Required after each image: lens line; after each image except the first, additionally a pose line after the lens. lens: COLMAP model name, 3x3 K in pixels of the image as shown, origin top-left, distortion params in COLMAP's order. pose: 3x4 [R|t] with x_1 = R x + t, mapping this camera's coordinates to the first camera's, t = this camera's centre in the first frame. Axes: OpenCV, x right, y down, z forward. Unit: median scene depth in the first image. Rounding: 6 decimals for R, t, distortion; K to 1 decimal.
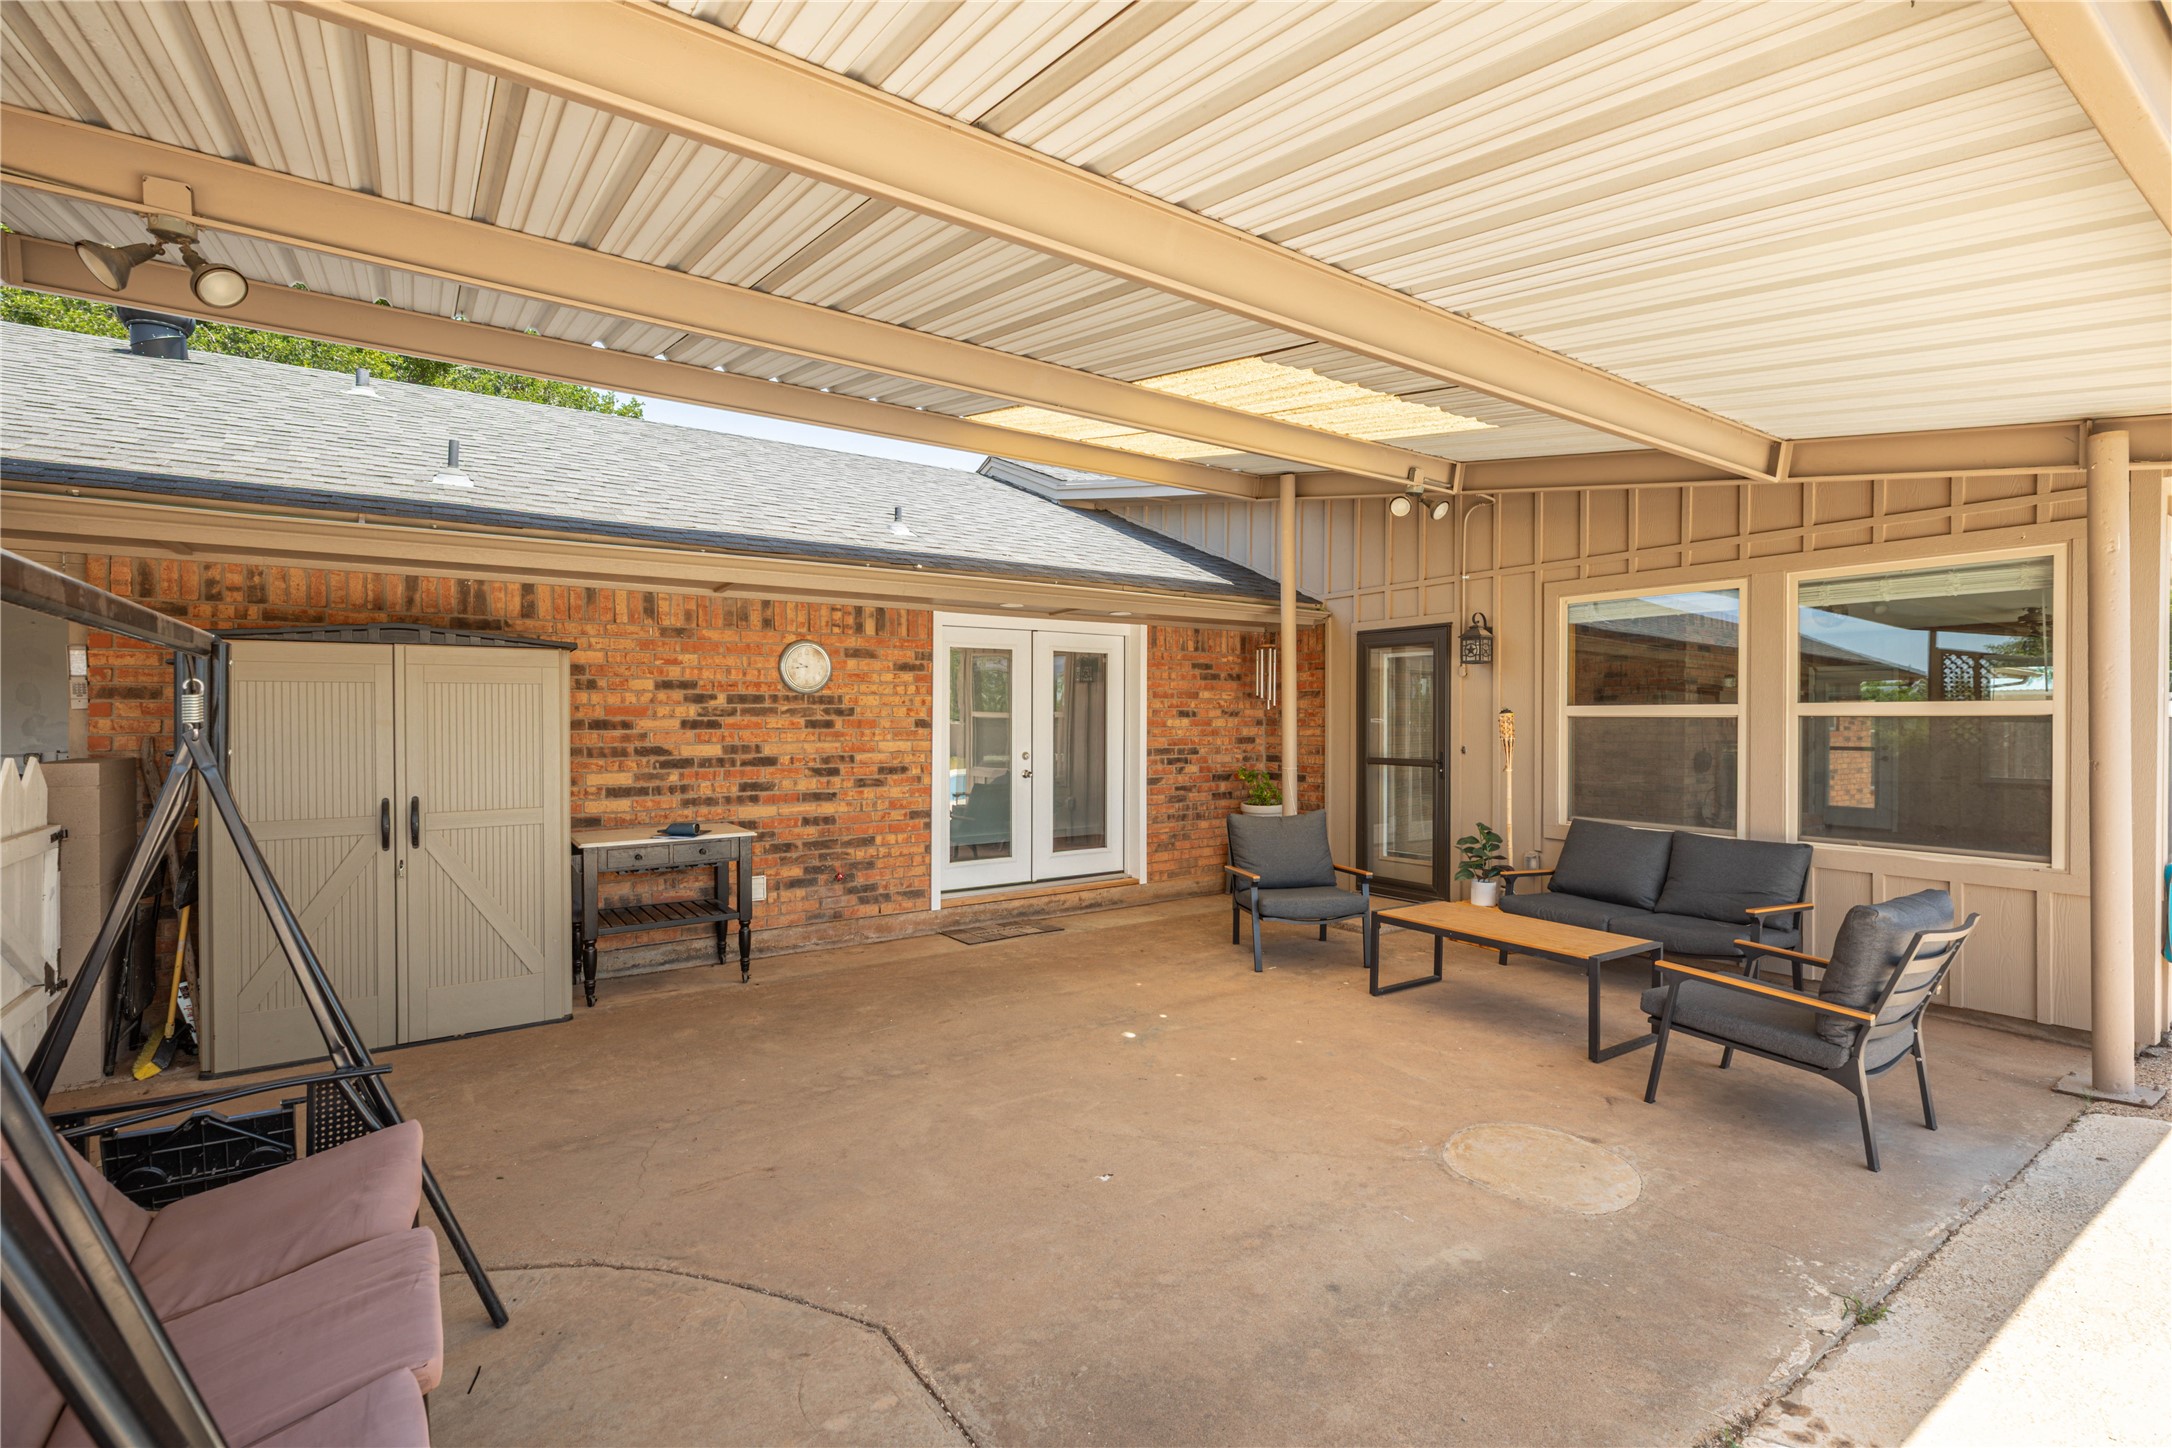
lens RADIAL K [[976.7, 0, 1086.0], [0, 976.7, 724.0], [0, 0, 1]] dist [-0.001254, -0.000110]
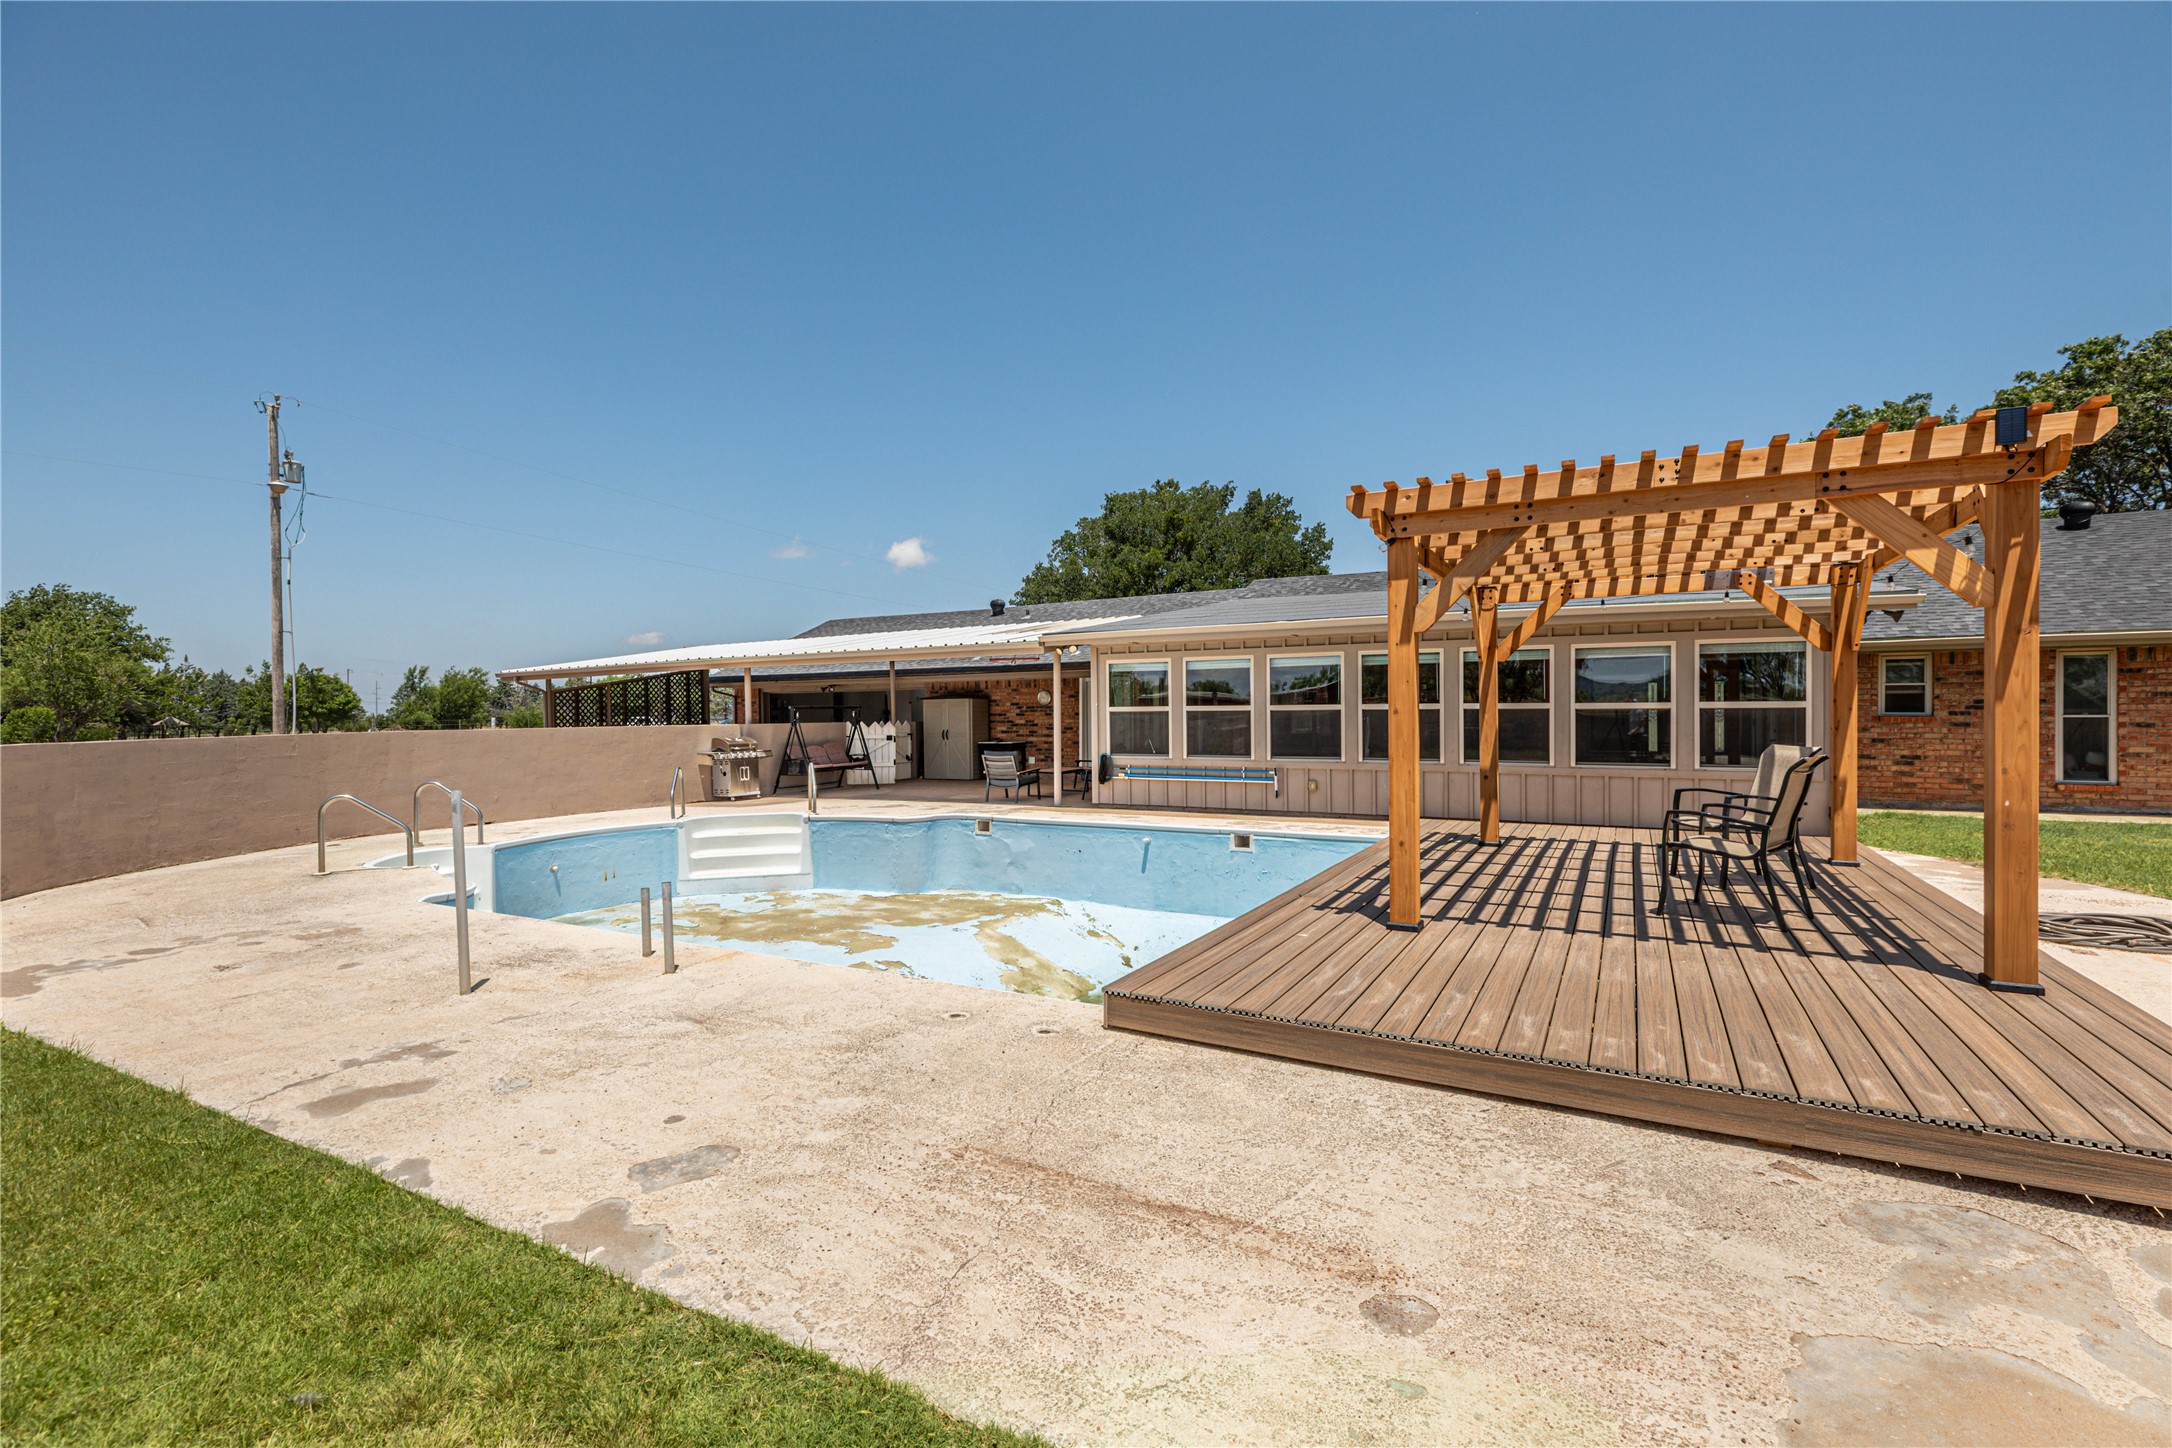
lens RADIAL K [[976.7, 0, 1086.0], [0, 976.7, 724.0], [0, 0, 1]] dist [-0.001254, -0.000110]
pose [[0.446474, 0.006887, -0.894770, 2.941801], [-0.003373, 0.999976, 0.006013, 0.012660], [0.894790, 0.000333, 0.446487, -0.417225]]
